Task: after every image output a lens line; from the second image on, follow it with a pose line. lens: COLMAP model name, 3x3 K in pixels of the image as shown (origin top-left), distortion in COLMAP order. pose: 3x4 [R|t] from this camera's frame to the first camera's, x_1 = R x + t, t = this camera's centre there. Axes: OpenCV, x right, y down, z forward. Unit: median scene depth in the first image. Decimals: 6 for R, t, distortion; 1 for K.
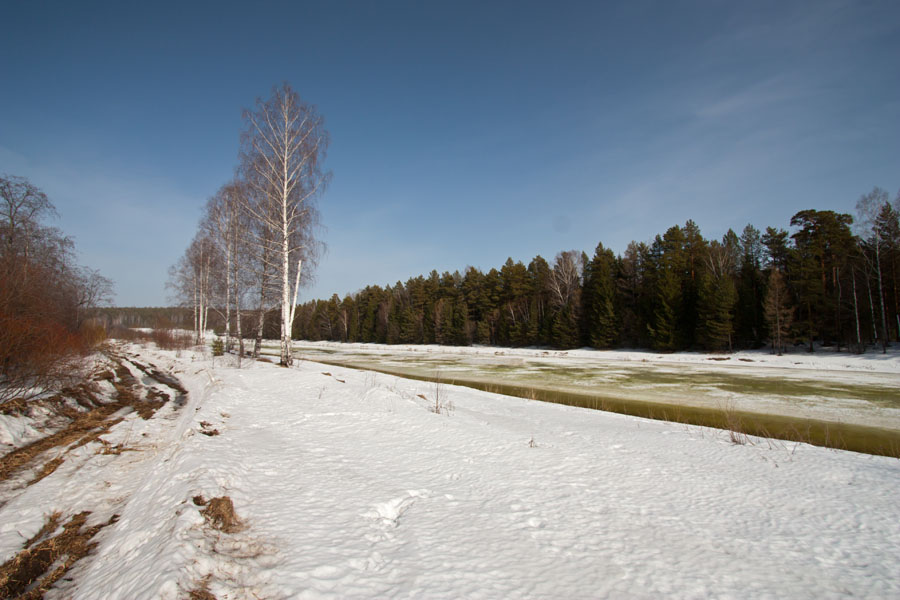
lens RADIAL K [[438.2, 0, 454.0], [0, 438.2, 302.7], [0, 0, 1]] dist [-0.012265, 0.000771]
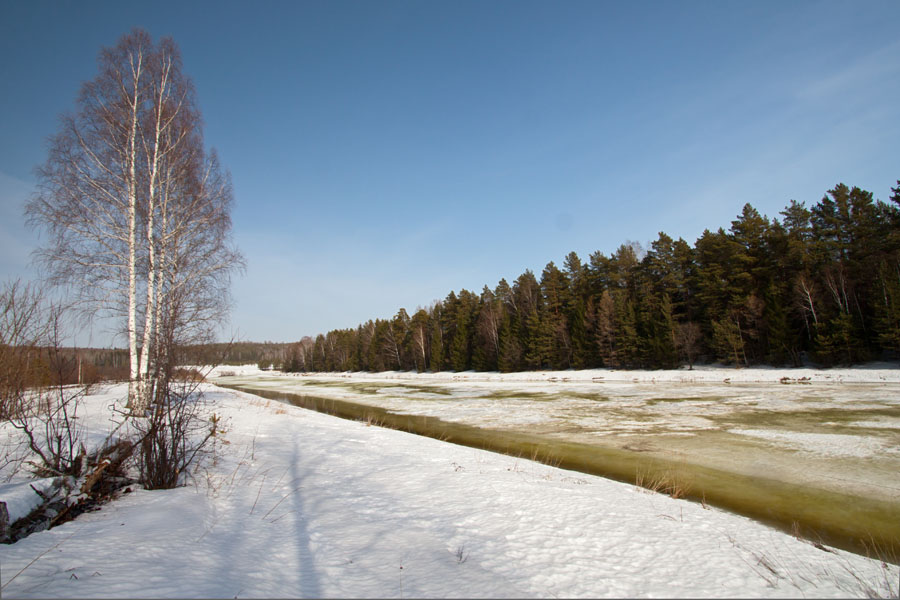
lens RADIAL K [[438.2, 0, 447.6], [0, 438.2, 296.5], [0, 0, 1]] dist [-0.012265, 0.000771]
pose [[0.994037, -0.053947, -0.094759, -0.144216], [0.046625, 0.995874, -0.077856, 0.026247], [0.098568, 0.072973, 0.992451, 0.298519]]
